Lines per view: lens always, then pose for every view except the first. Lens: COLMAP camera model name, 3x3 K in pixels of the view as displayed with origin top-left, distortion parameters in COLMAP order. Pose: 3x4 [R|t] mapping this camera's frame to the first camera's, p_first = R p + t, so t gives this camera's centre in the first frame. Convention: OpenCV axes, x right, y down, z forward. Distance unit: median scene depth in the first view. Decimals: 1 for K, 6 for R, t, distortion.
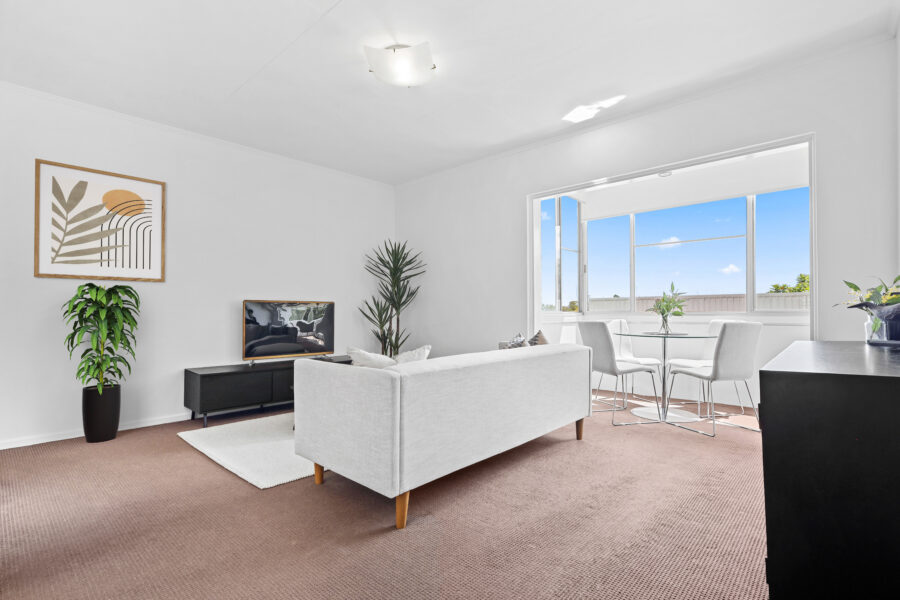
lens RADIAL K [[421.6, 0, 450.9], [0, 421.6, 308.9], [0, 0, 1]] dist [0.001085, 0.000057]
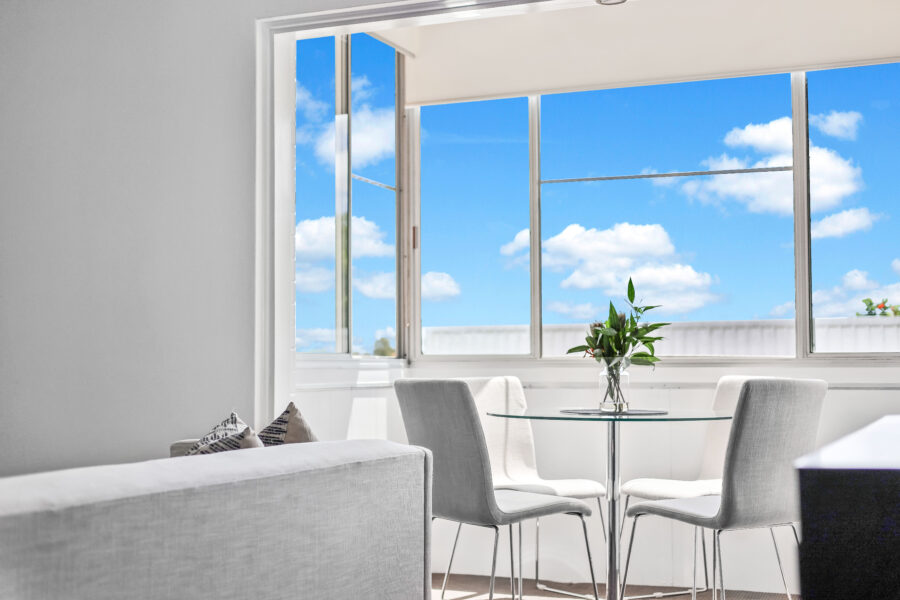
lens RADIAL K [[1260.6, 0, 450.0], [0, 1260.6, 300.0], [0, 0, 1]] dist [-0.004562, -0.015393]
pose [[0.944066, 0.016834, 0.329325, -0.009103], [-0.001886, 0.998955, -0.045657, 0.009995], [-0.329750, 0.042482, 0.943112, -0.029574]]
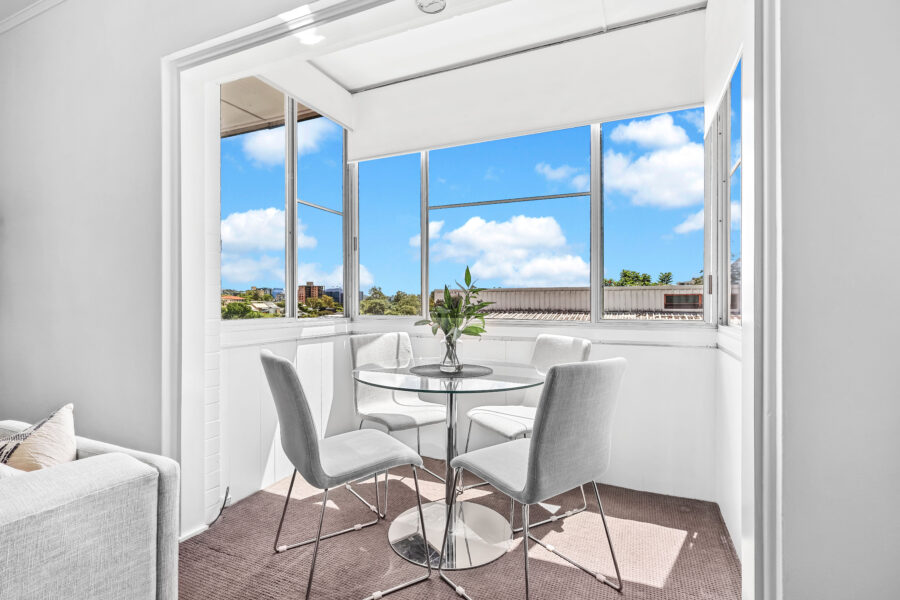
lens RADIAL K [[424.9, 0, 450.0], [0, 424.9, 300.0], [0, 0, 1]] dist [0.000193, -0.000058]
pose [[0.950701, 0.004844, 0.310071, 0.354407], [-0.006035, 0.999978, 0.002882, -0.025368], [-0.310050, -0.004611, 0.950709, 0.533534]]
